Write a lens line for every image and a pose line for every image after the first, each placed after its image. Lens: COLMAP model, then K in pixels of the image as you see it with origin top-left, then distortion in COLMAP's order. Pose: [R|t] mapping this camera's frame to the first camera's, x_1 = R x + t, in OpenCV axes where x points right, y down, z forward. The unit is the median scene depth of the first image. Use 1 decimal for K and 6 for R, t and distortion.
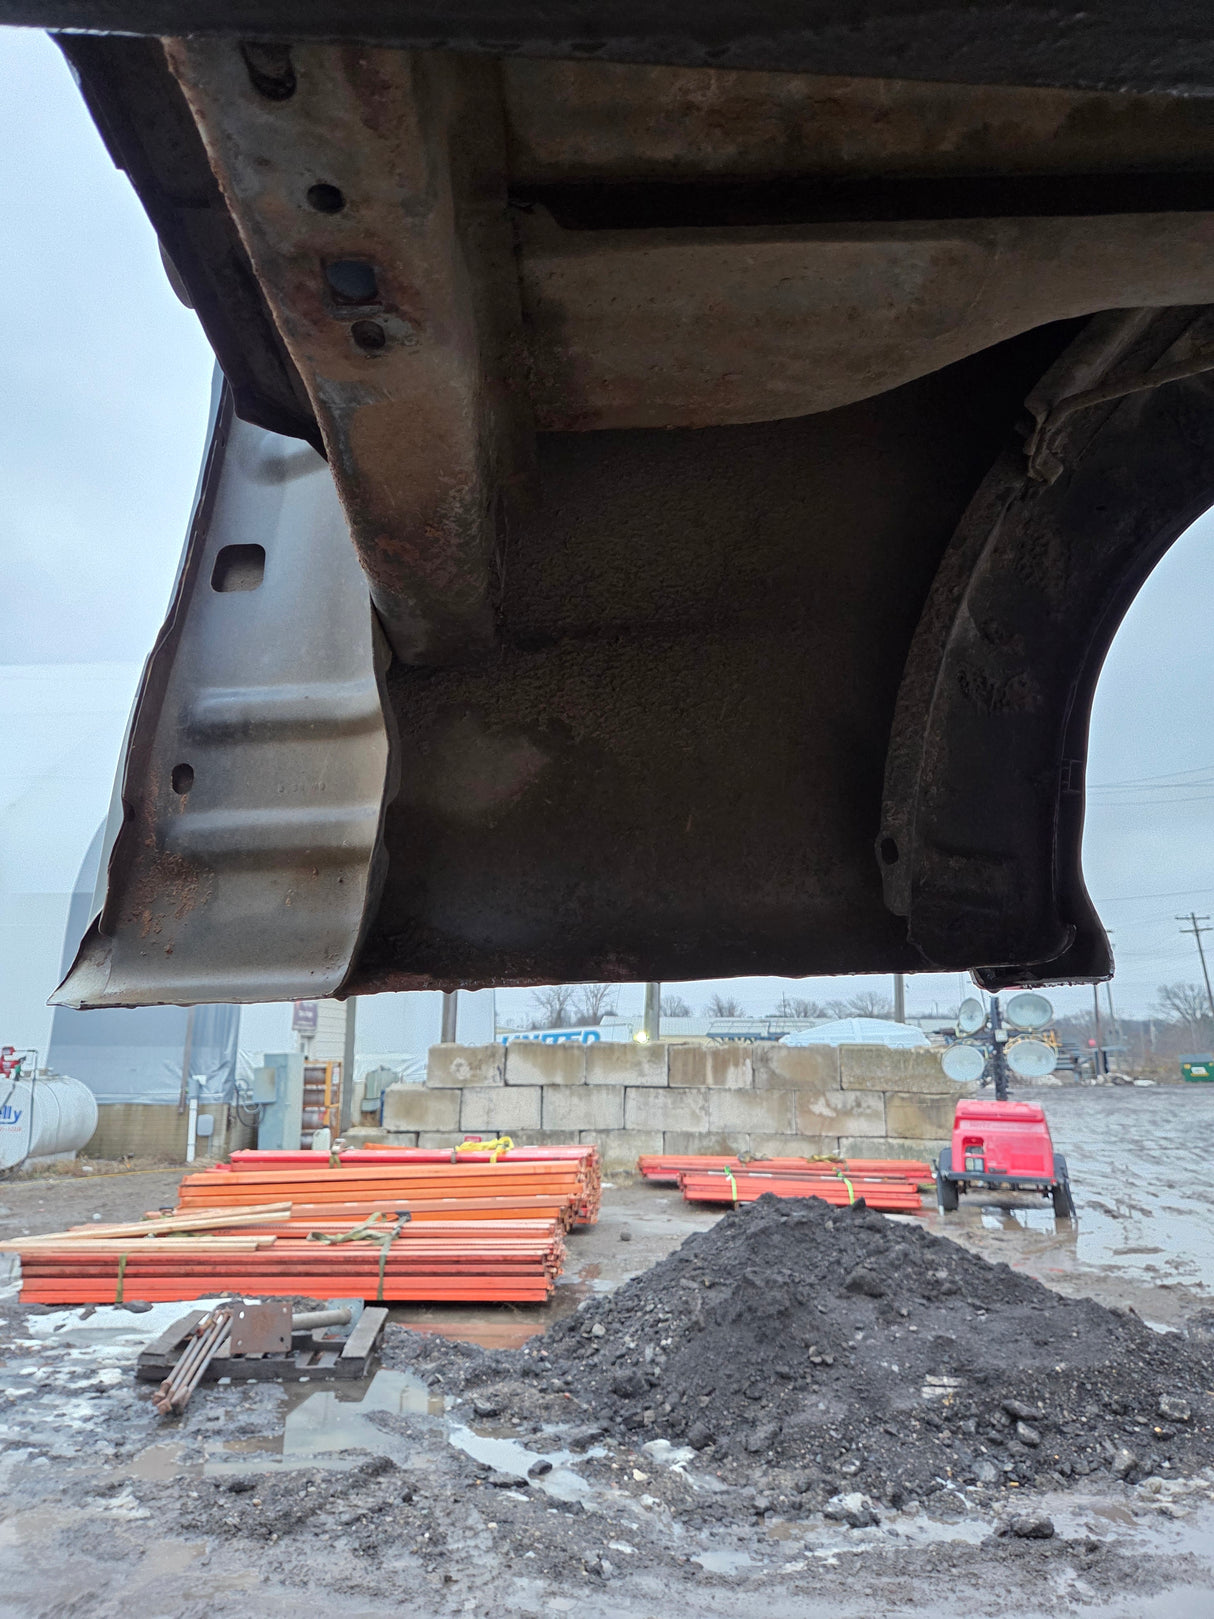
lens RADIAL K [[1124.9, 0, 604.3], [0, 1124.9, 816.4], [0, 0, 1]] dist [0.077661, -0.061699]
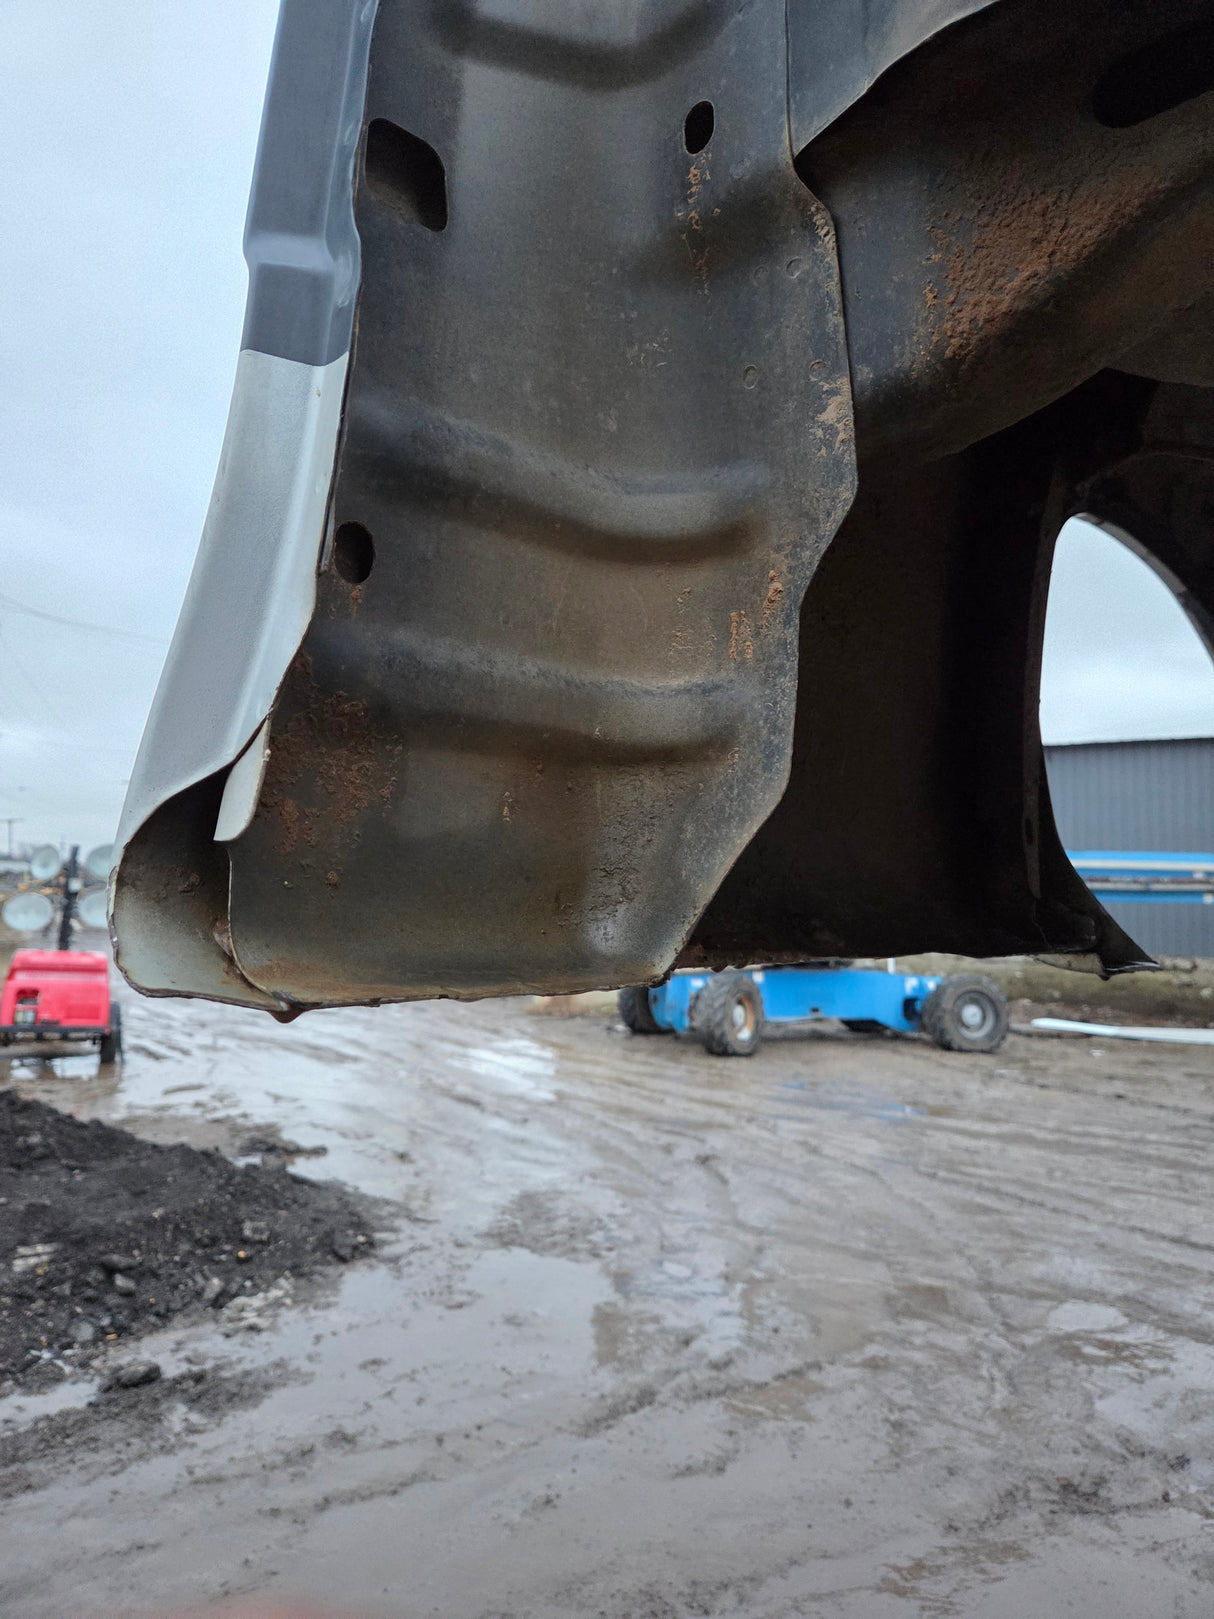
lens RADIAL K [[1124.9, 0, 604.3], [0, 1124.9, 816.4], [0, 0, 1]] dist [0.077661, -0.061699]
pose [[0.685507, 0.095159, 0.721821, -0.103379], [-0.190636, 0.980293, 0.051812, 0.005769], [-0.702665, -0.173122, 0.690138, 0.085771]]
